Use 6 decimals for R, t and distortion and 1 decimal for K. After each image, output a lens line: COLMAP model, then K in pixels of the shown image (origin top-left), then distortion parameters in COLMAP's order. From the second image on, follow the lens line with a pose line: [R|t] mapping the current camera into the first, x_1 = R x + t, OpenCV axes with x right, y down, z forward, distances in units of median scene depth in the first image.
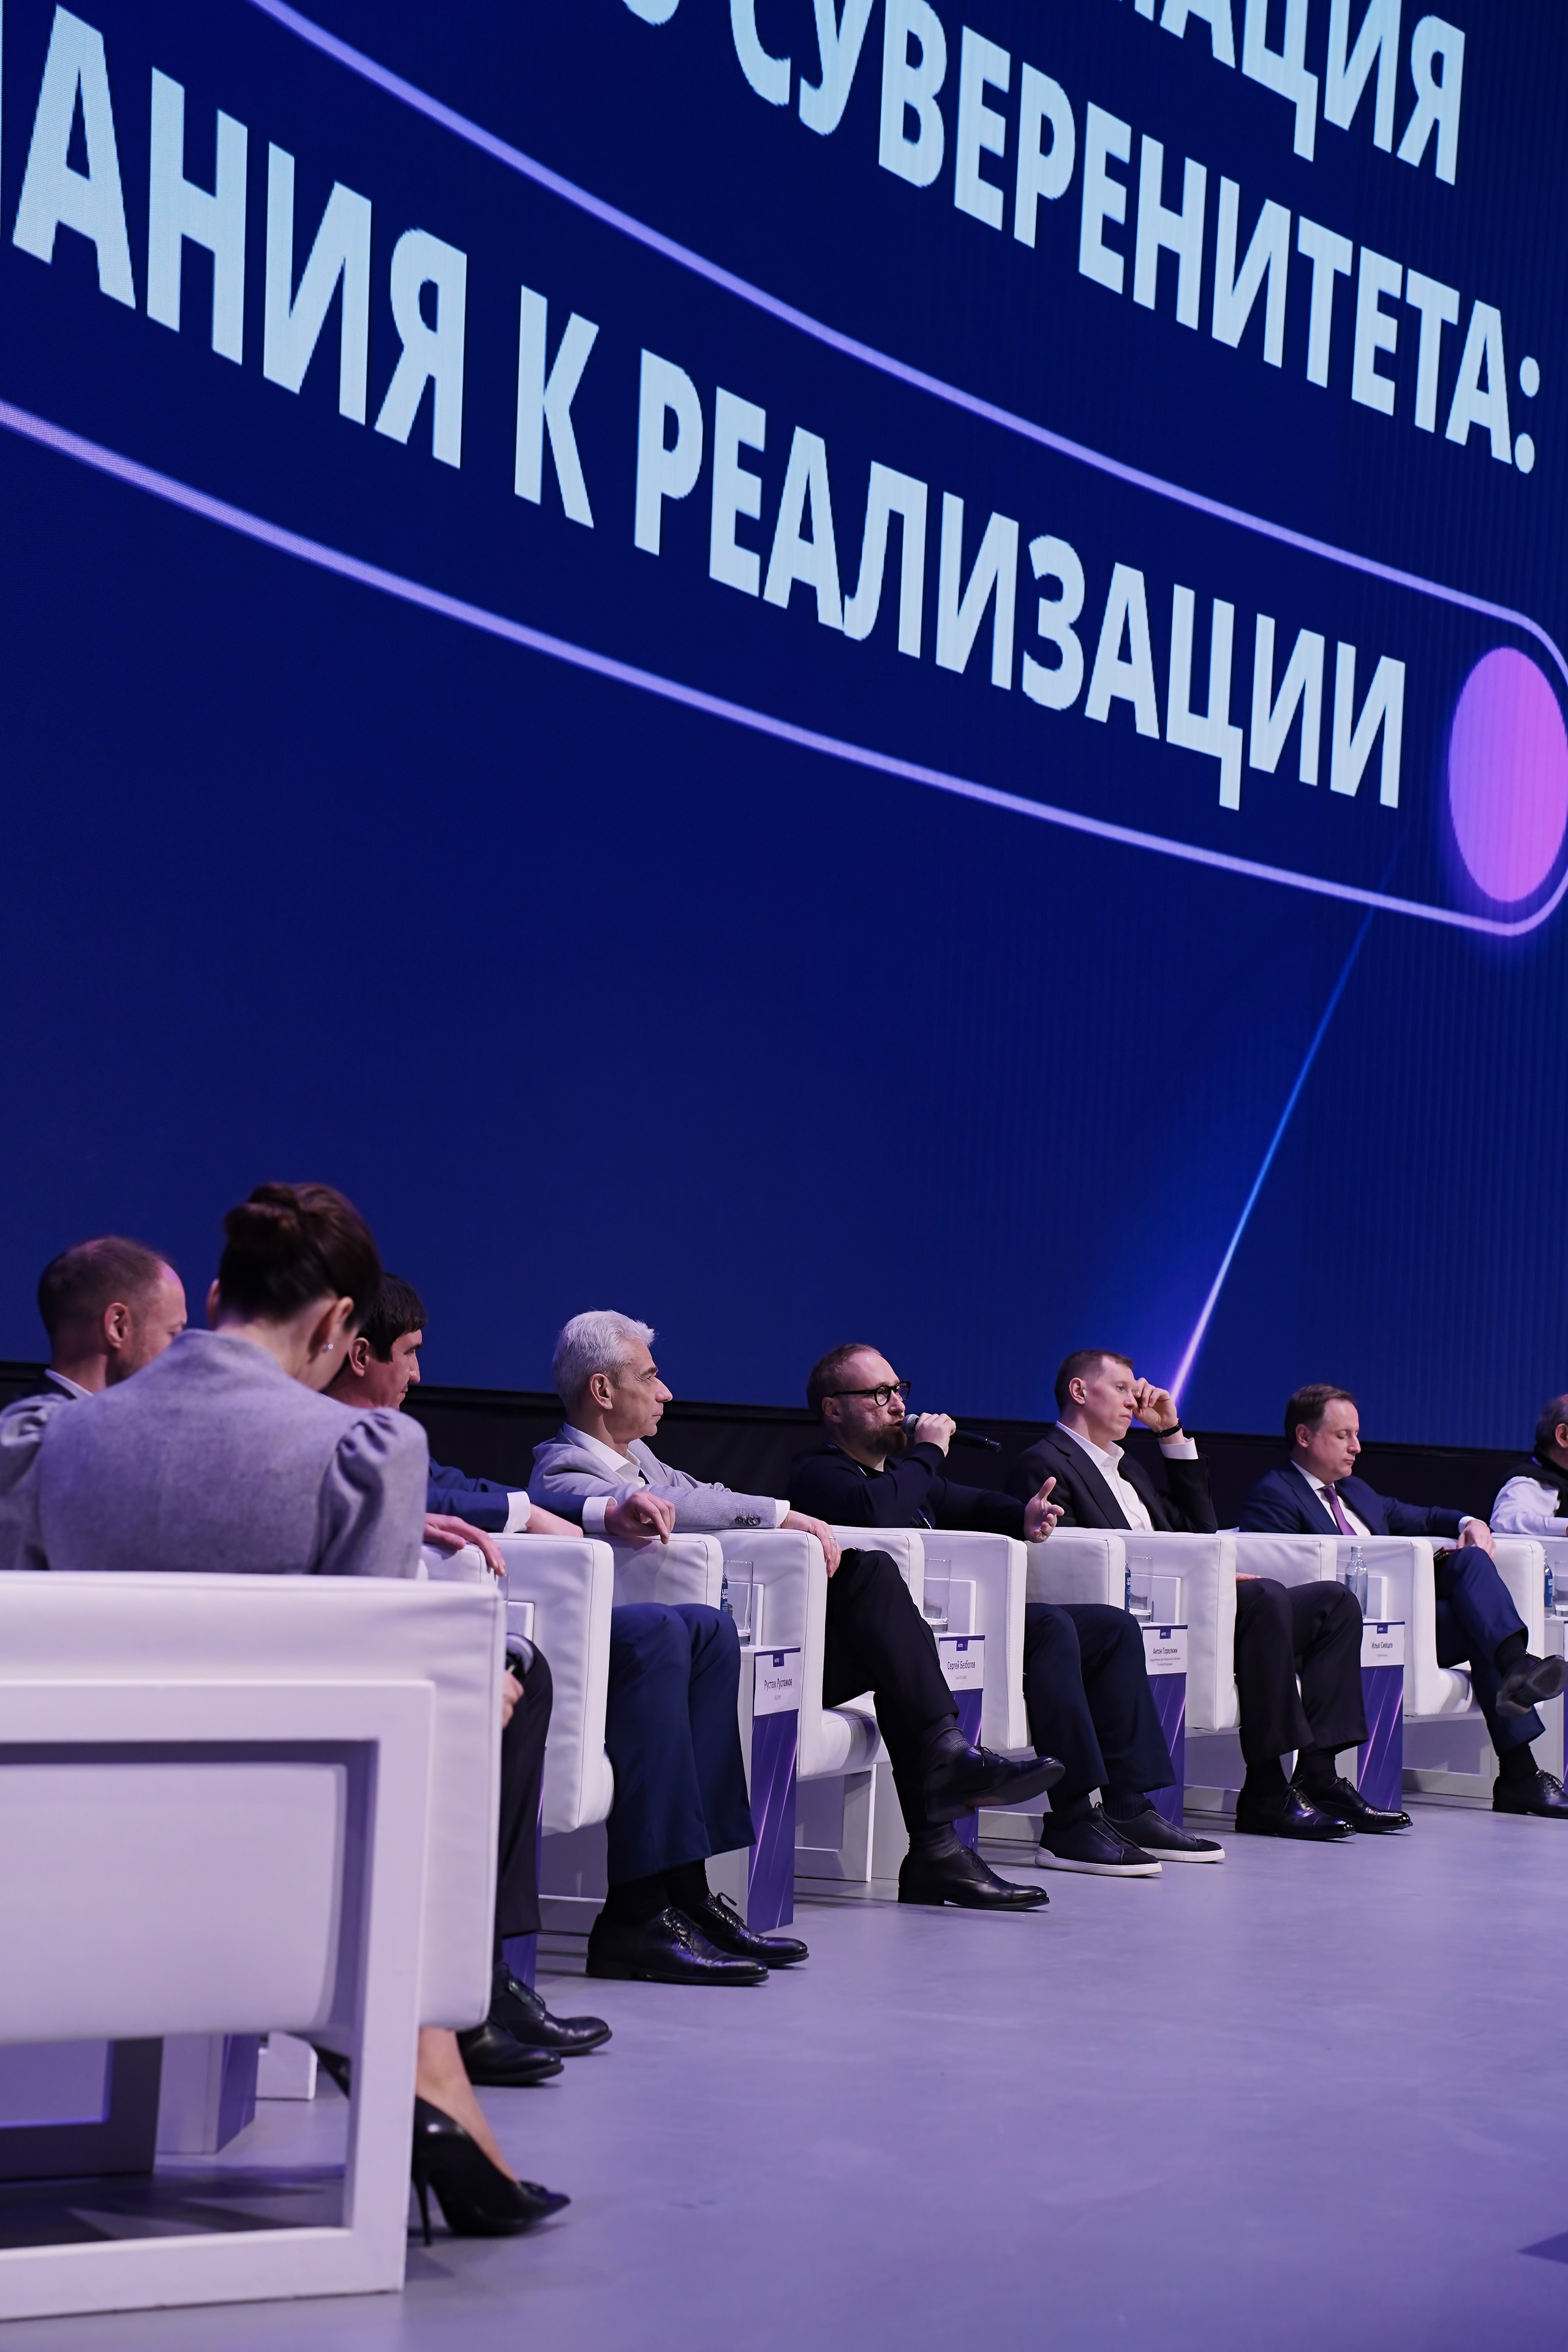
lens RADIAL K [[4824.0, 0, 790.1], [0, 4824.0, 1176.7], [0, 0, 1]] dist [0.559397, 0.758798]
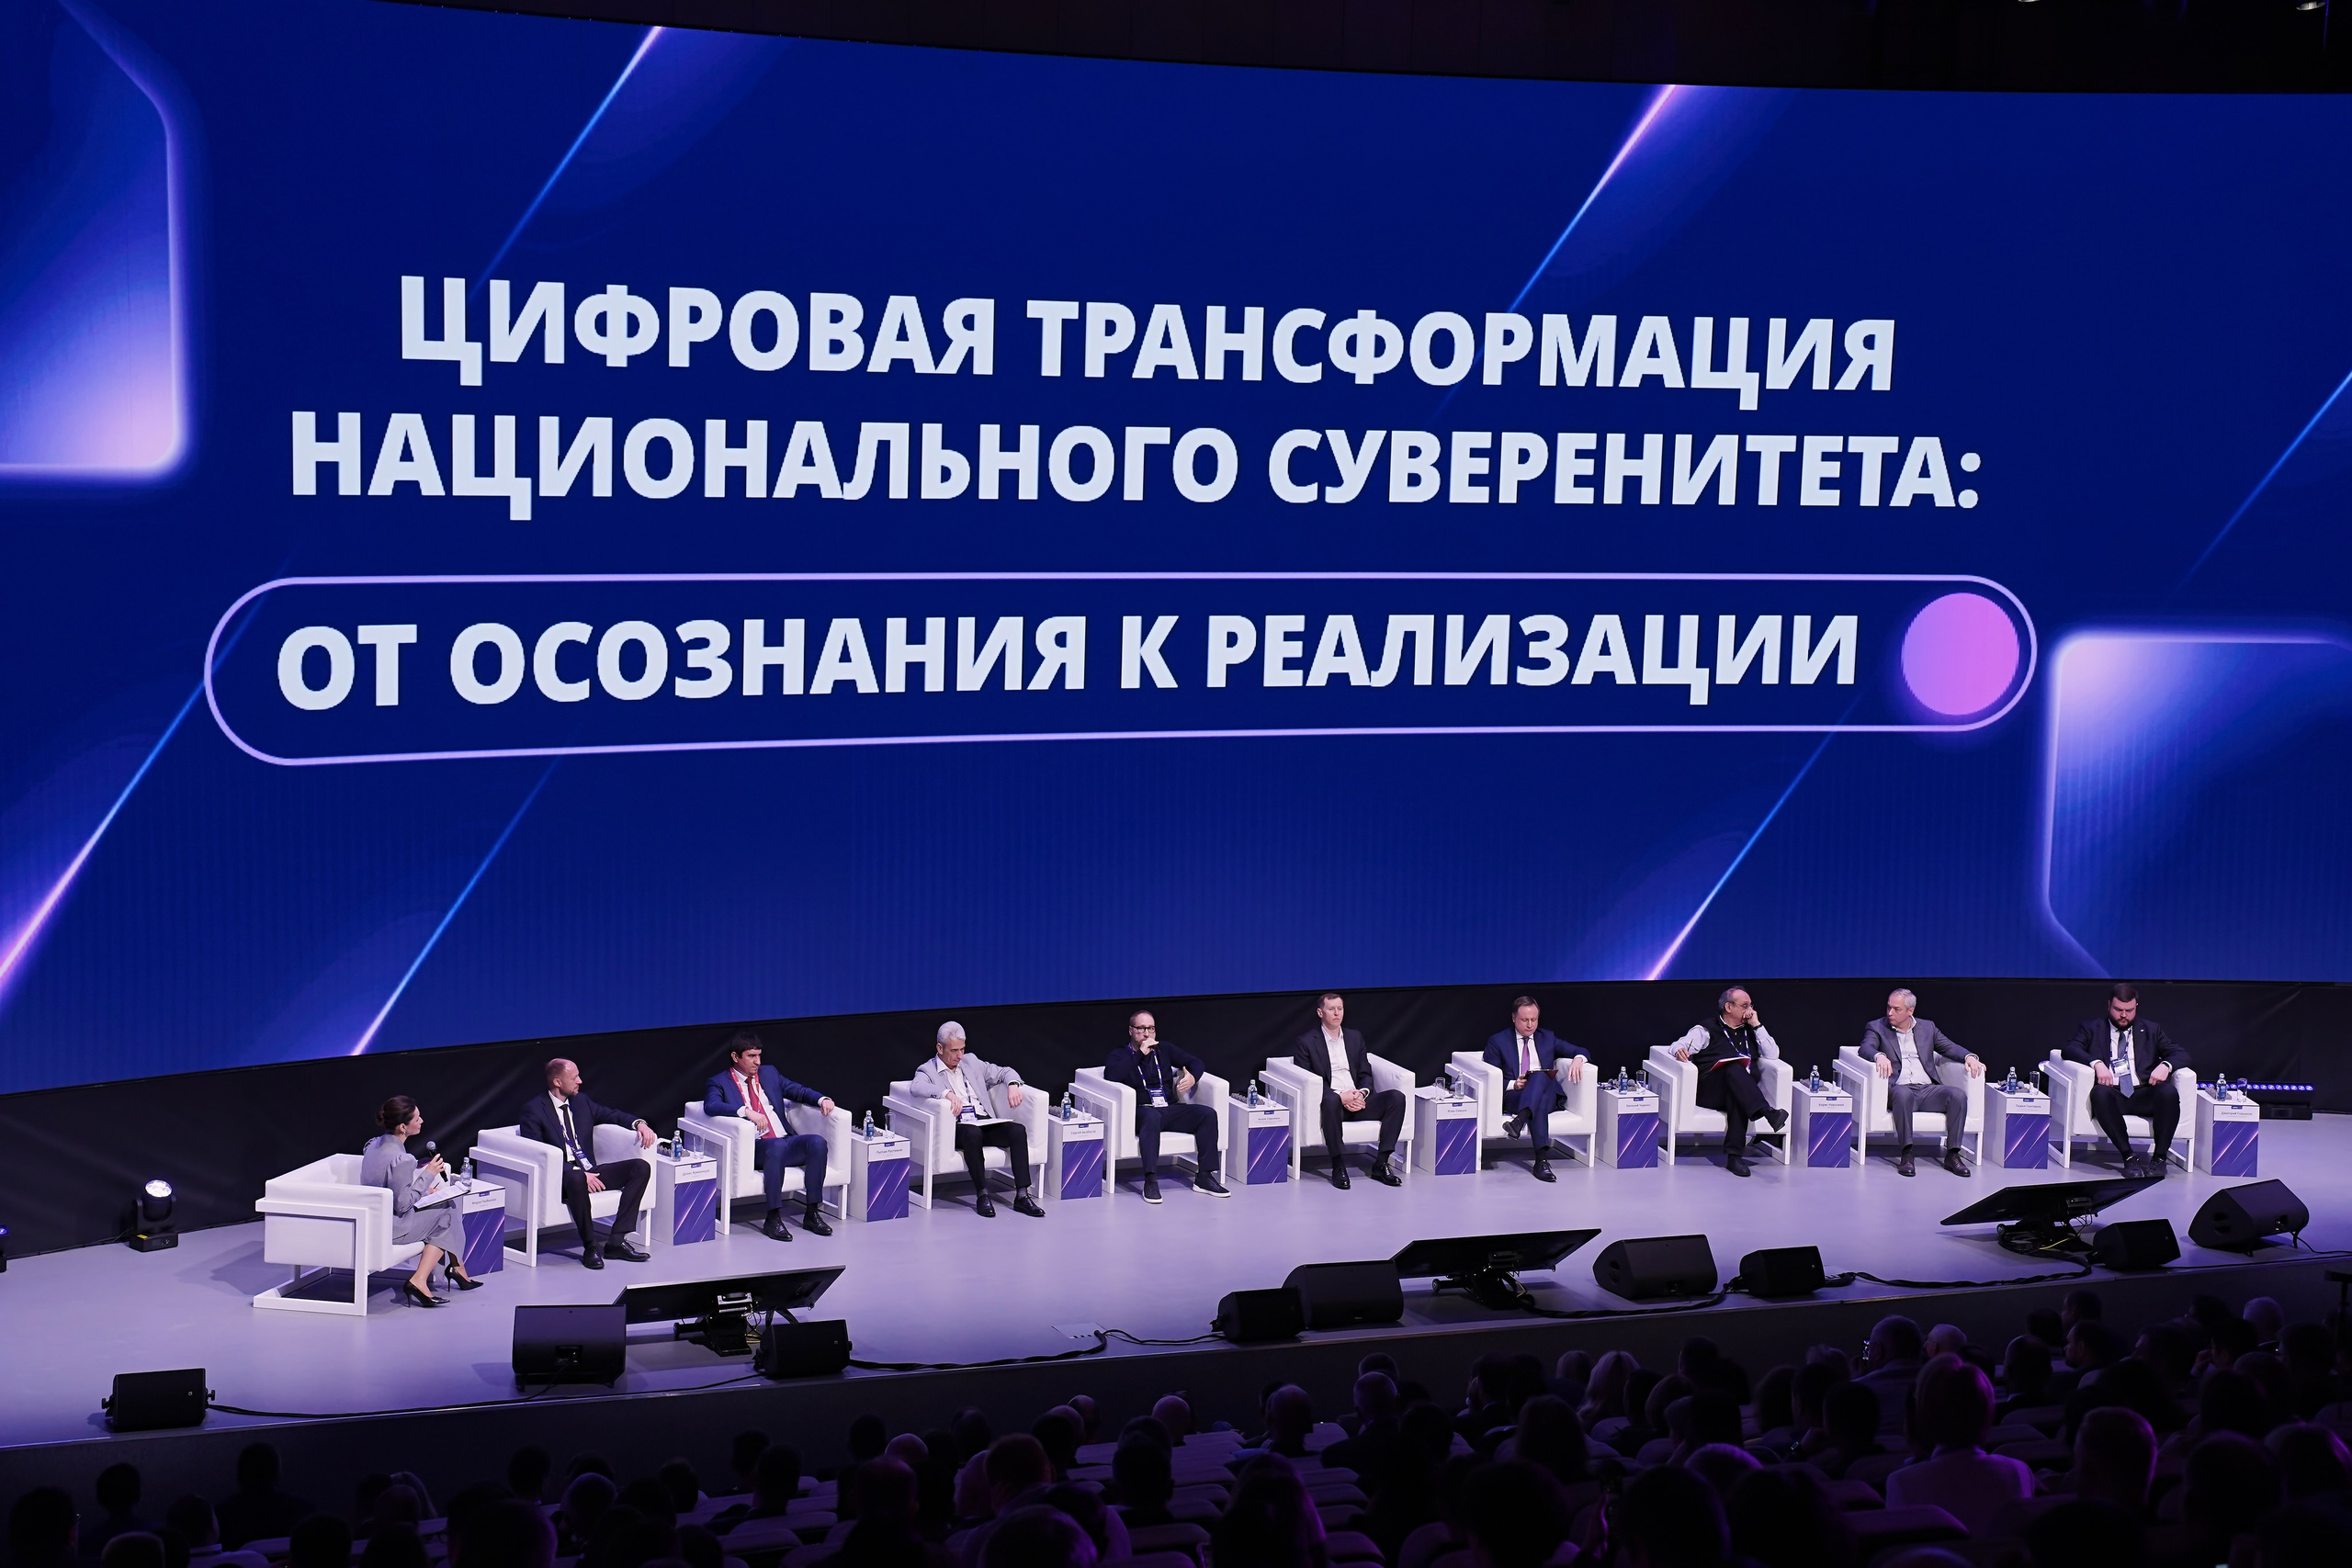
lens RADIAL K [[4025.5, 0, 1178.3], [0, 4025.5, 777.5], [0, 0, 1]] dist [0.377419, 0.303156]
pose [[0.750067, 0.057868, -0.658825, 1.219333], [0.039455, 0.990475, 0.131917, -0.318537], [0.660184, -0.124941, 0.740639, -0.580054]]
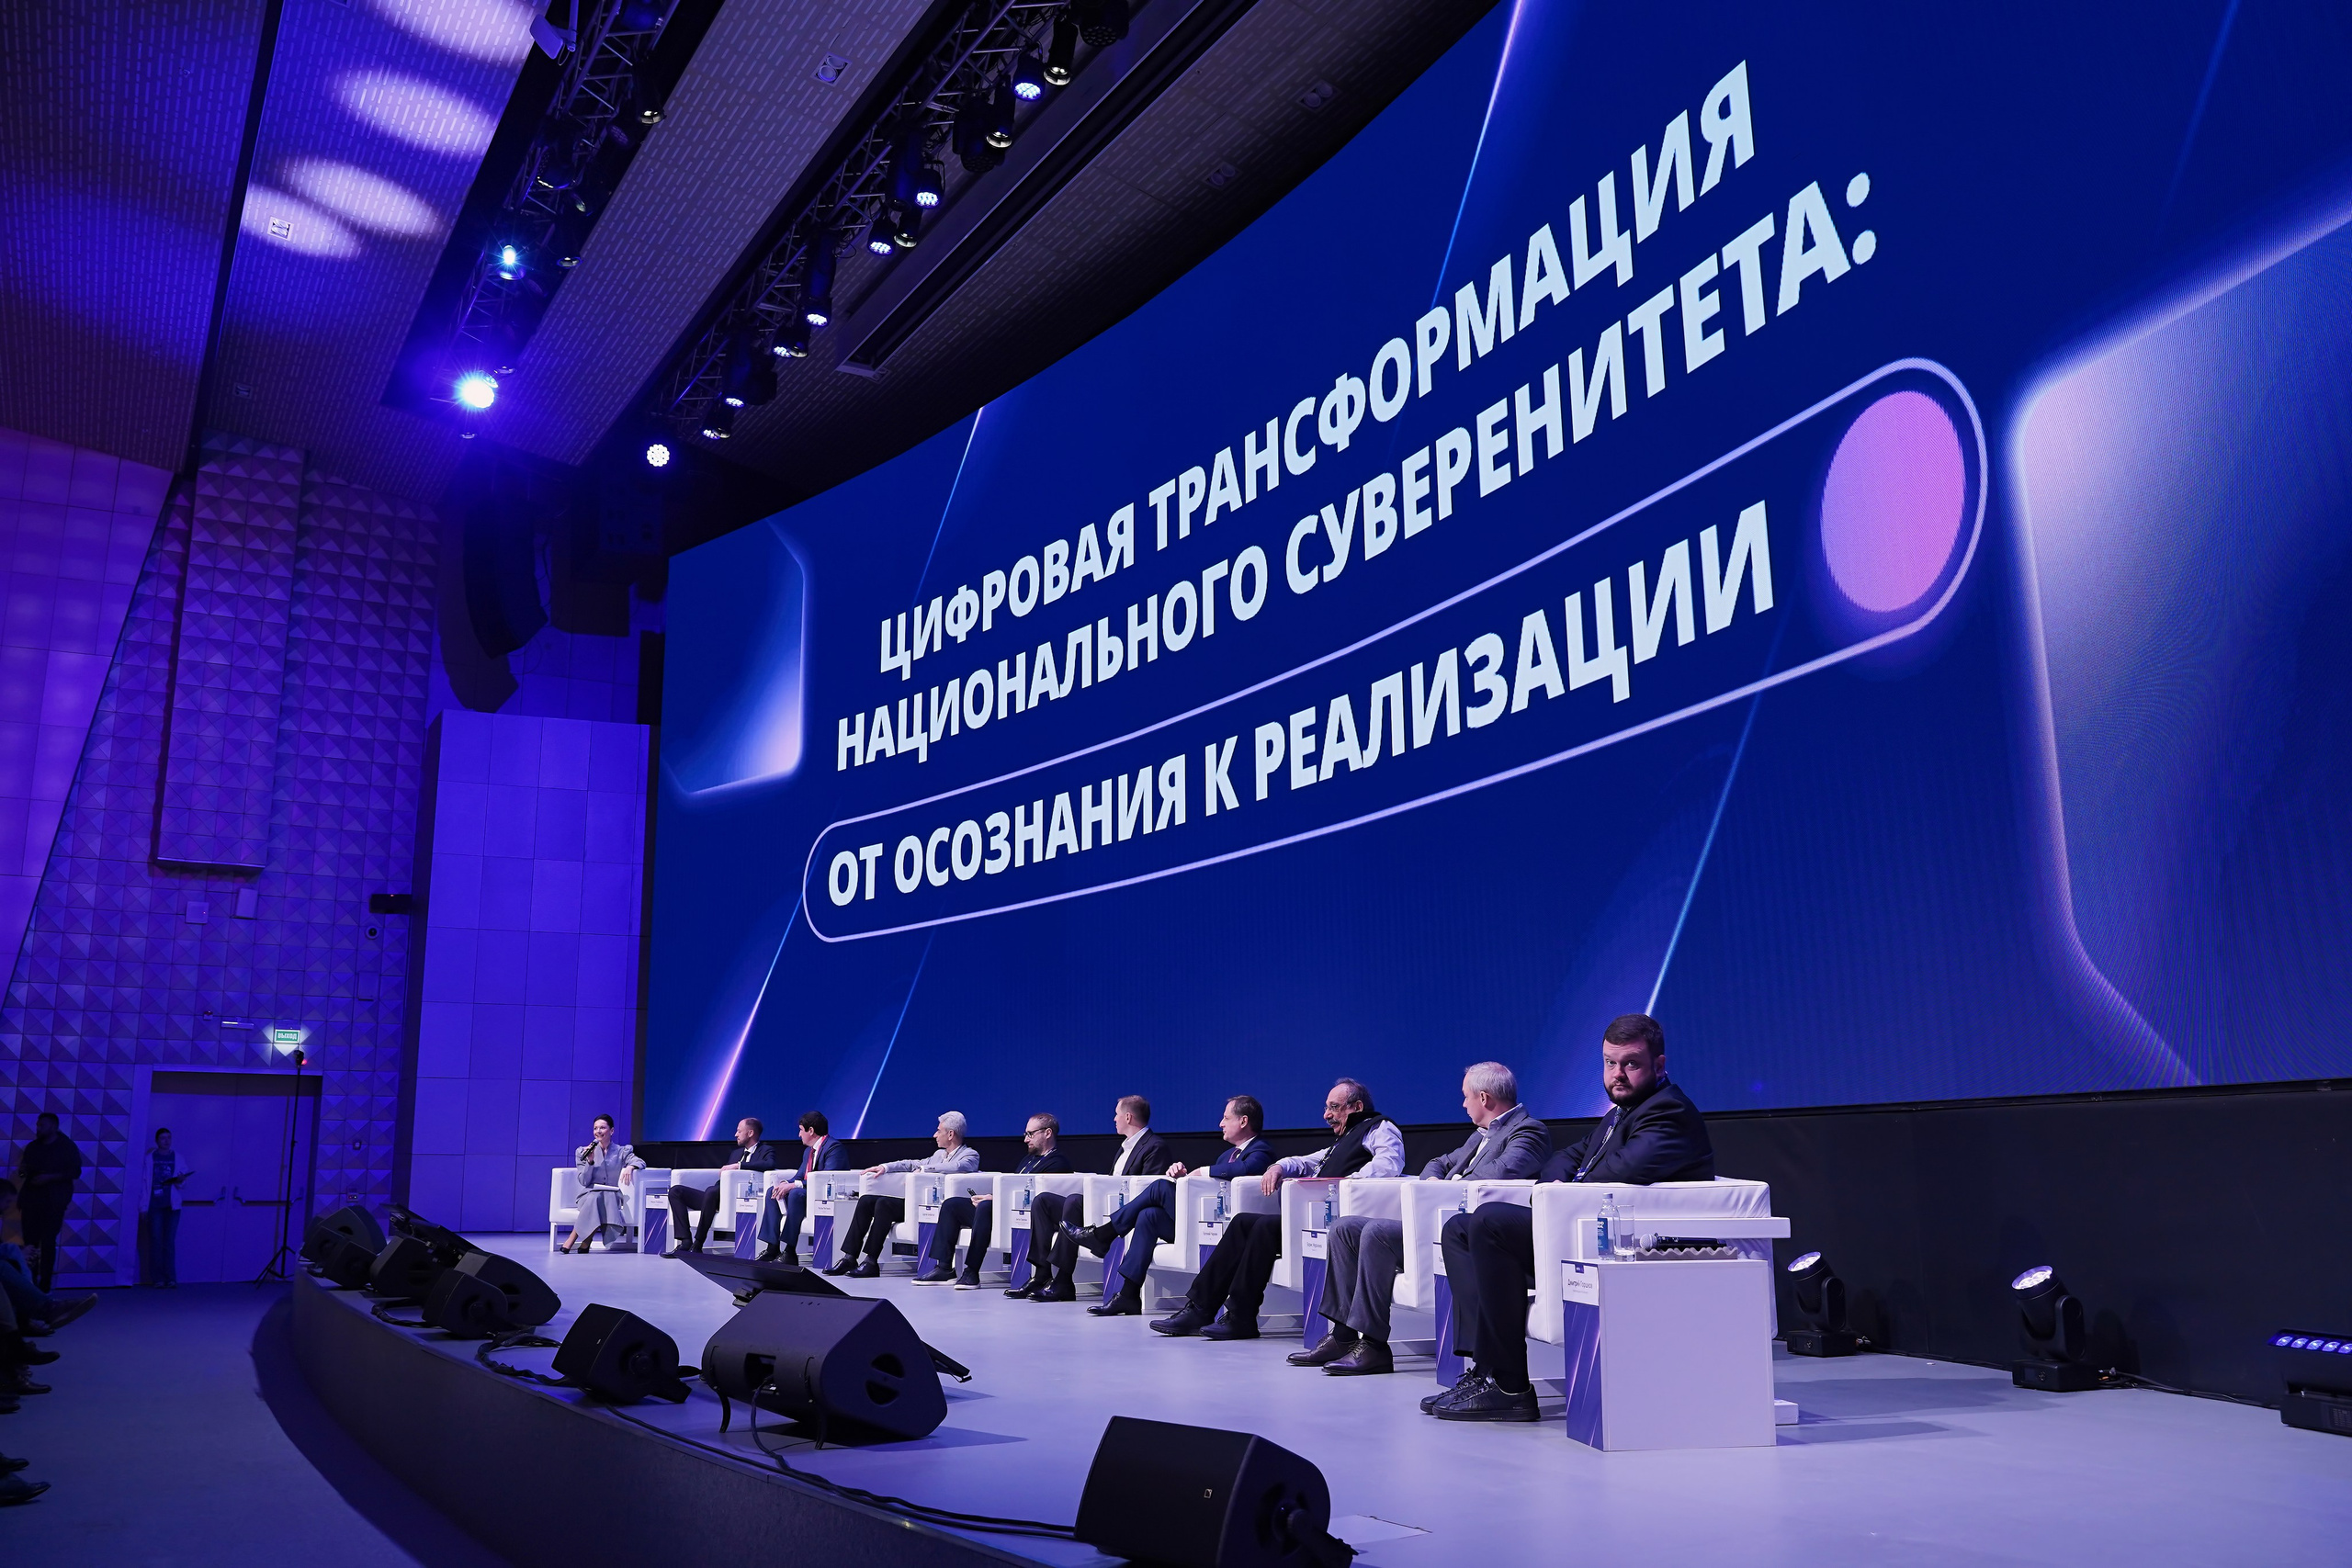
lens RADIAL K [[1893.5, 0, 1173.7], [0, 1893.5, 774.3], [0, 0, 1]] dist [-0.110895, 0.074656]
pose [[-0.578791, -0.200438, -0.790459, 0.677077], [0.027206, 0.964037, -0.264373, 0.105451], [0.815022, -0.174522, -0.552522, 1.290911]]
